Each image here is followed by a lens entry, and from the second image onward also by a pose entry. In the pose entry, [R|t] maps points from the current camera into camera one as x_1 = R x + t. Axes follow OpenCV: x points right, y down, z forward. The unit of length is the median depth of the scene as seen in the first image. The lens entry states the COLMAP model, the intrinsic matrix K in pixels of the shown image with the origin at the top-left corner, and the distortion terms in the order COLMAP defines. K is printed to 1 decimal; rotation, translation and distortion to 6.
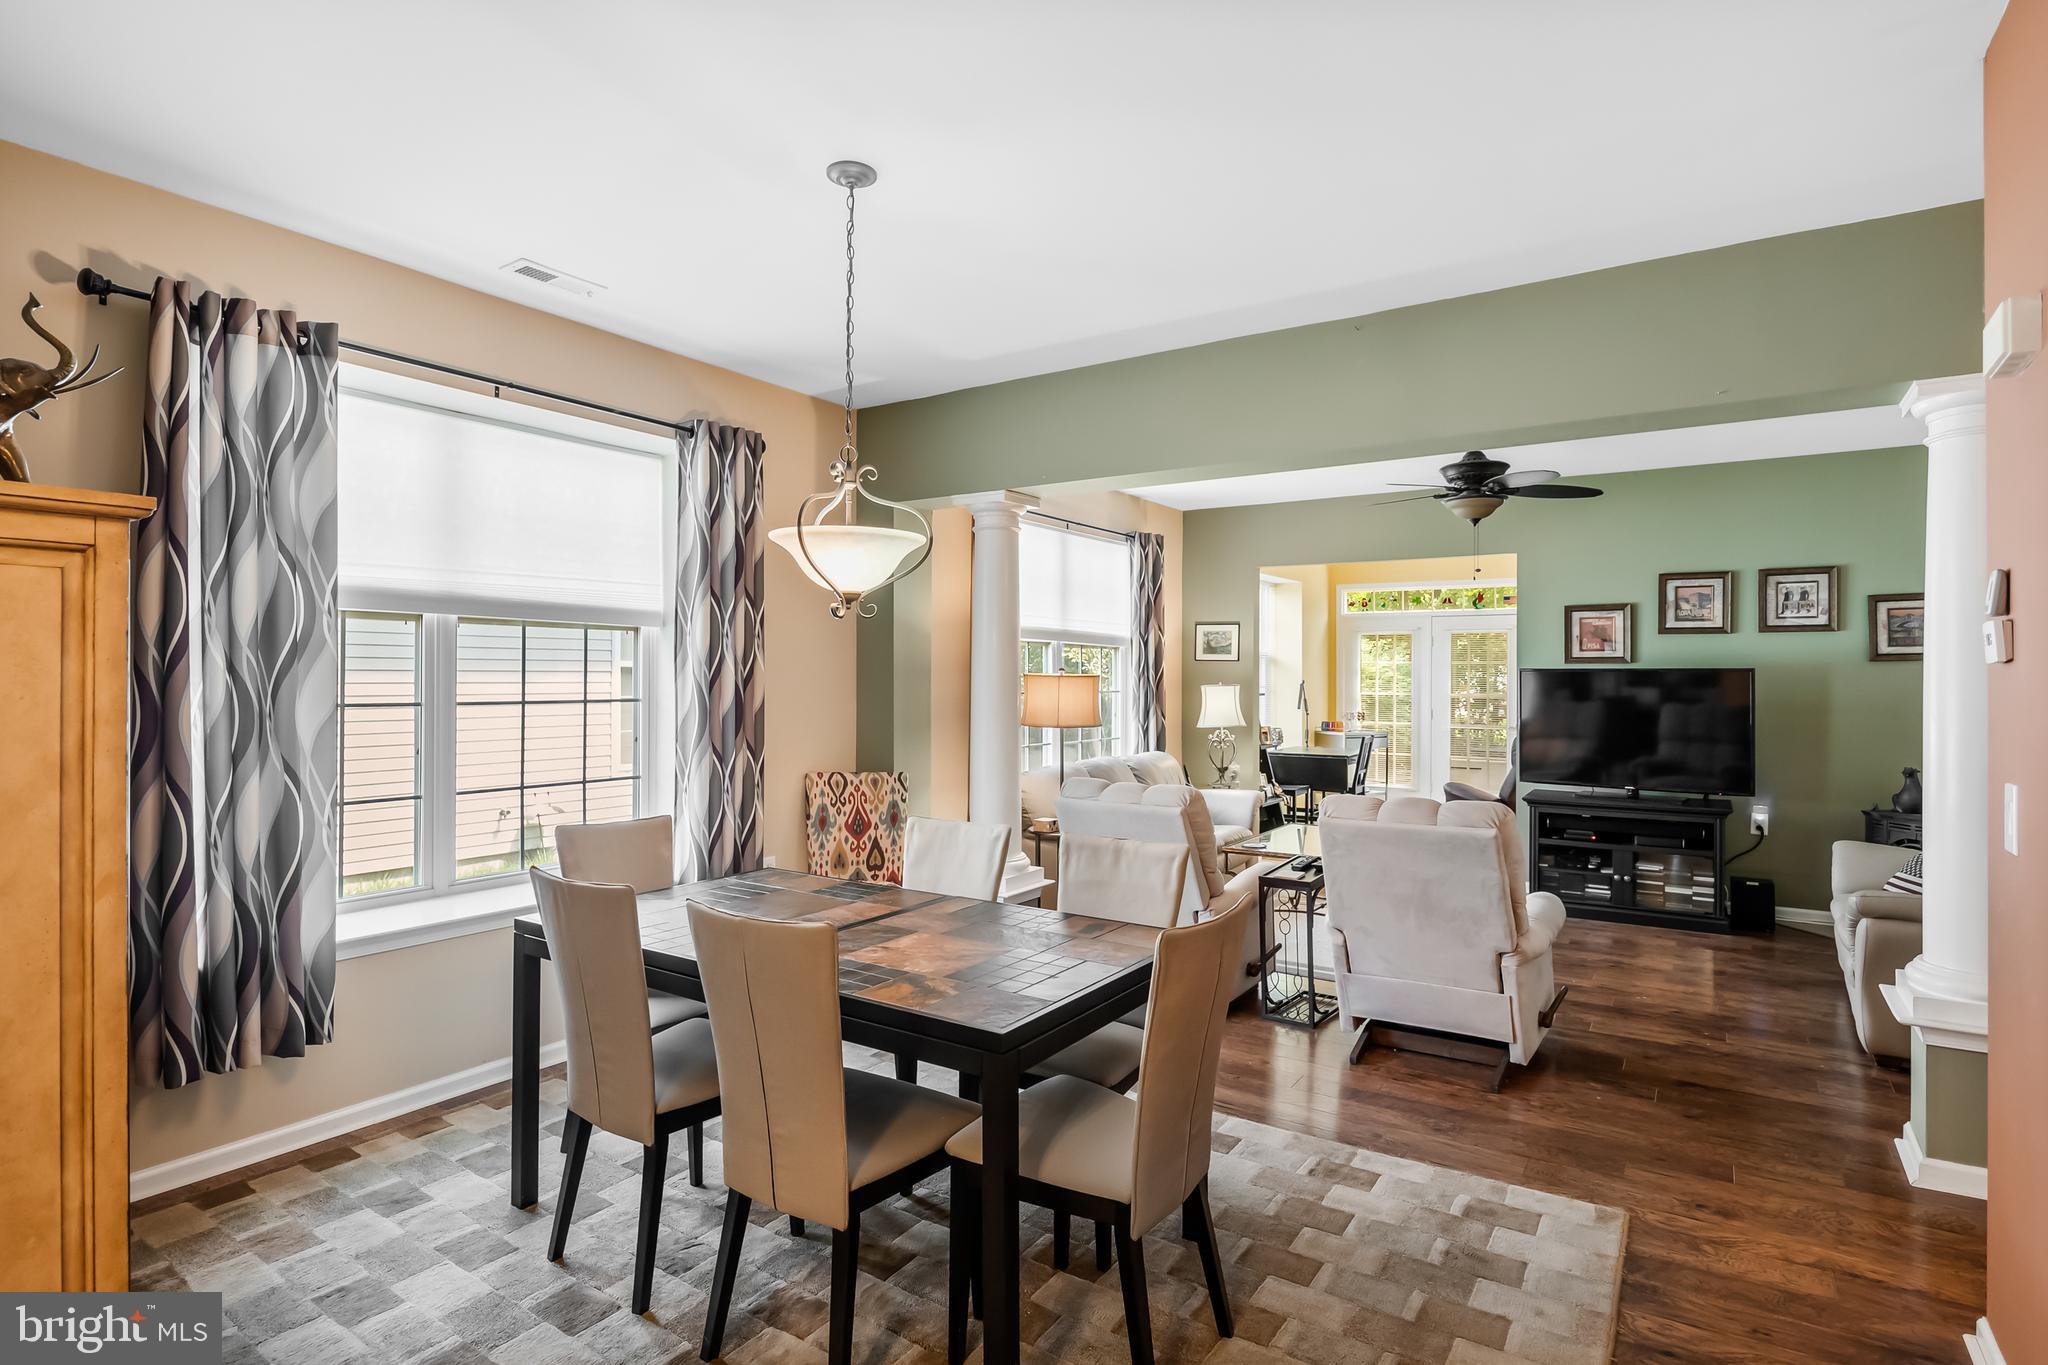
lens RADIAL K [[1038.8, 0, 1020.7], [0, 1038.8, 678.5], [0, 0, 1]] dist [-0.005131, -0.001613]
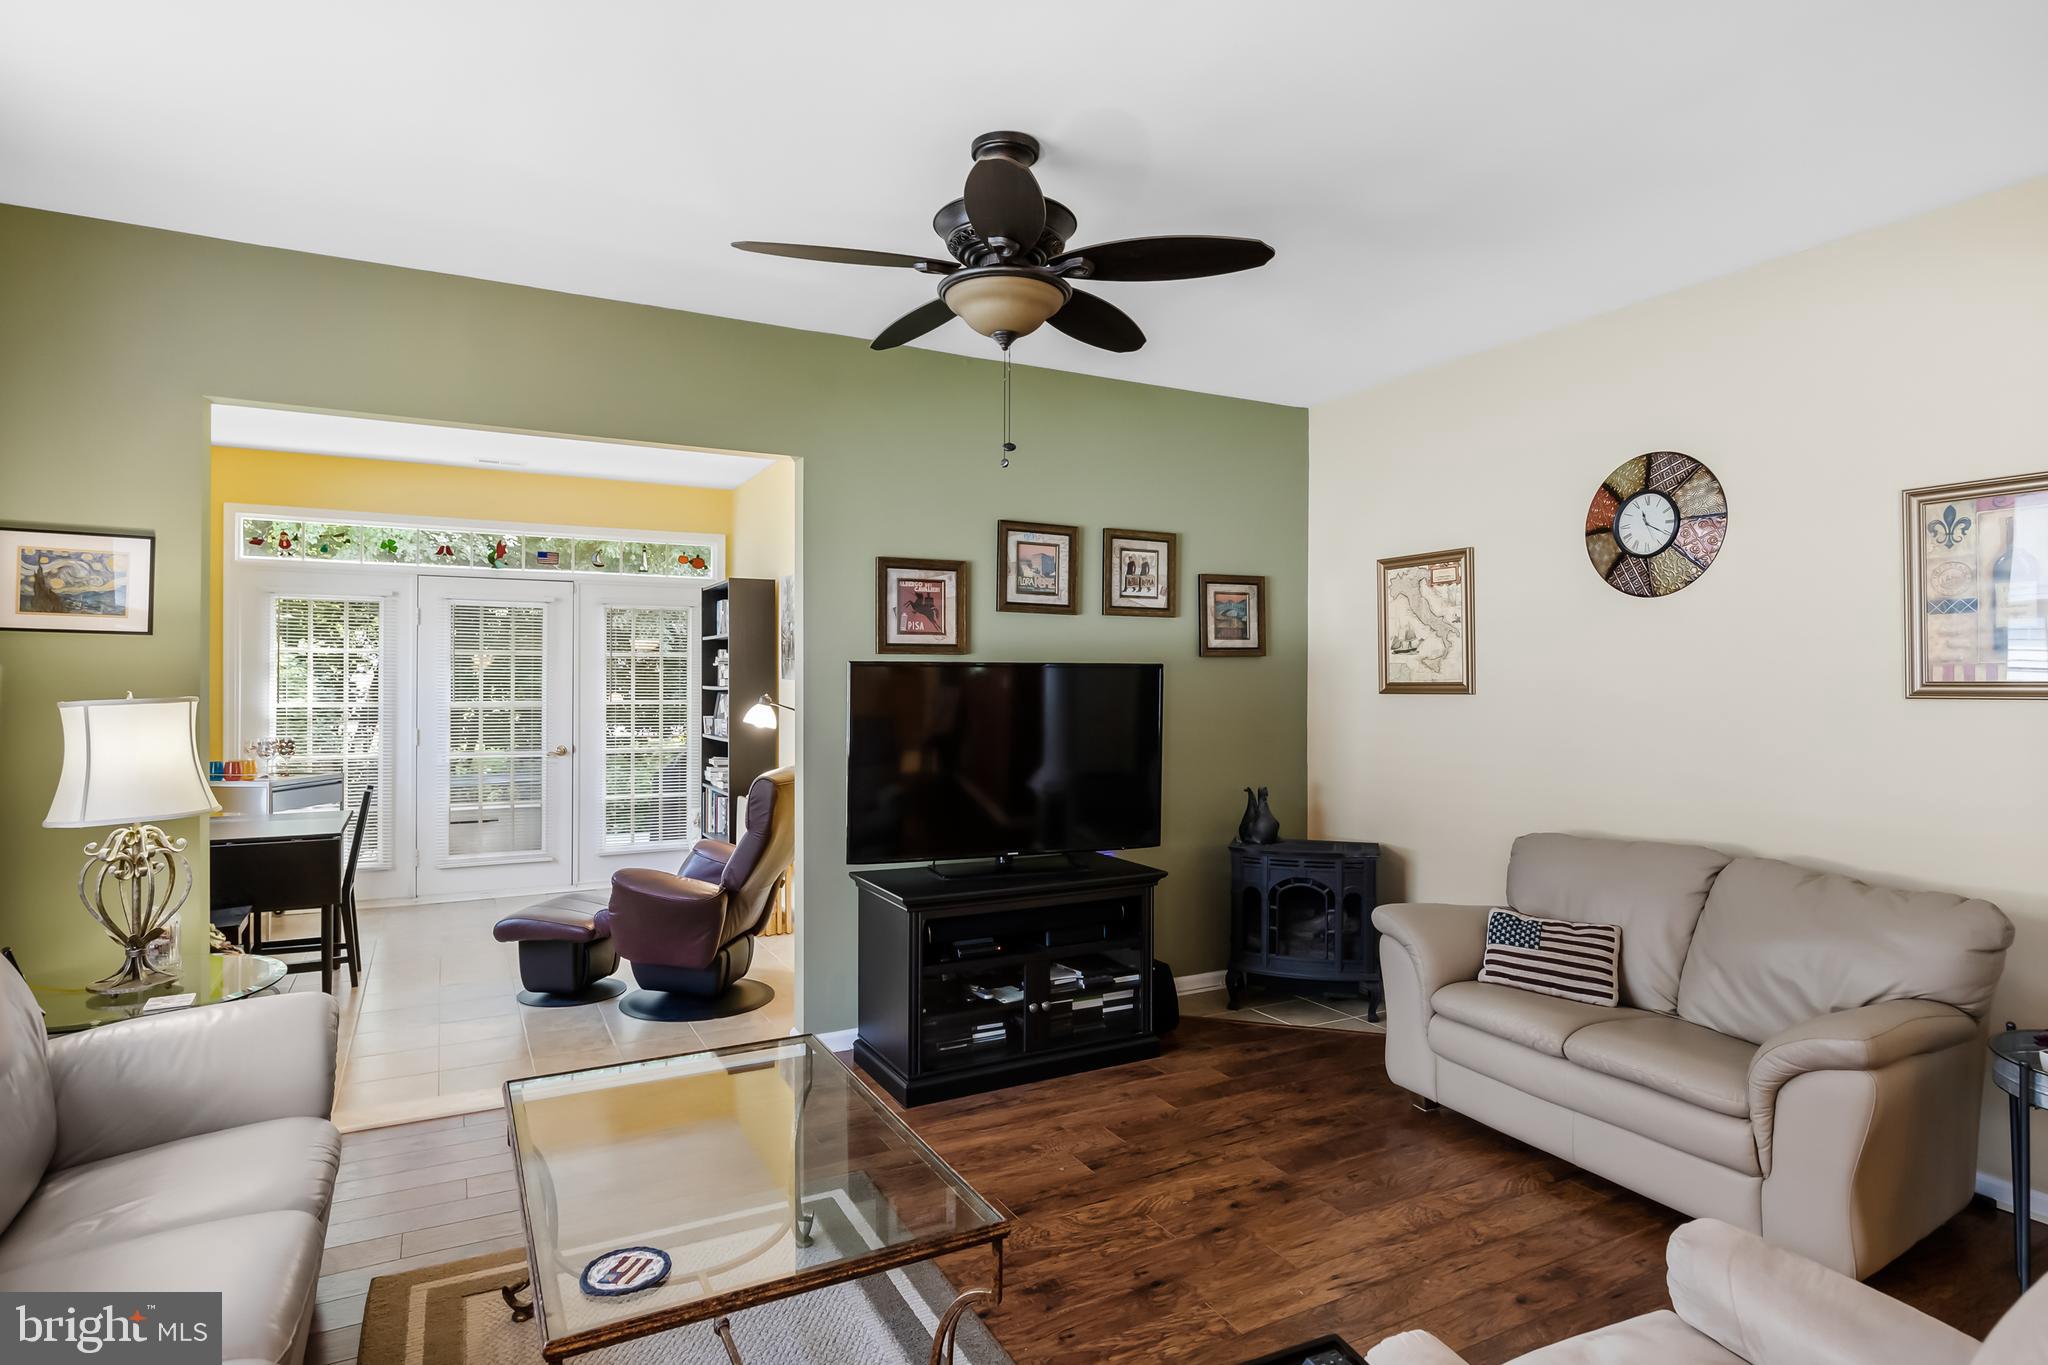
lens RADIAL K [[1082.5, 0, 1035.3], [0, 1082.5, 678.5], [0, 0, 1]] dist [-0.013053, -0.000491]
pose [[0.461956, -0.002403, 0.886900, 0.016039], [0.001084, 0.999997, 0.002145, -0.001450], [-0.886902, -0.000030, 0.461957, 0.682777]]
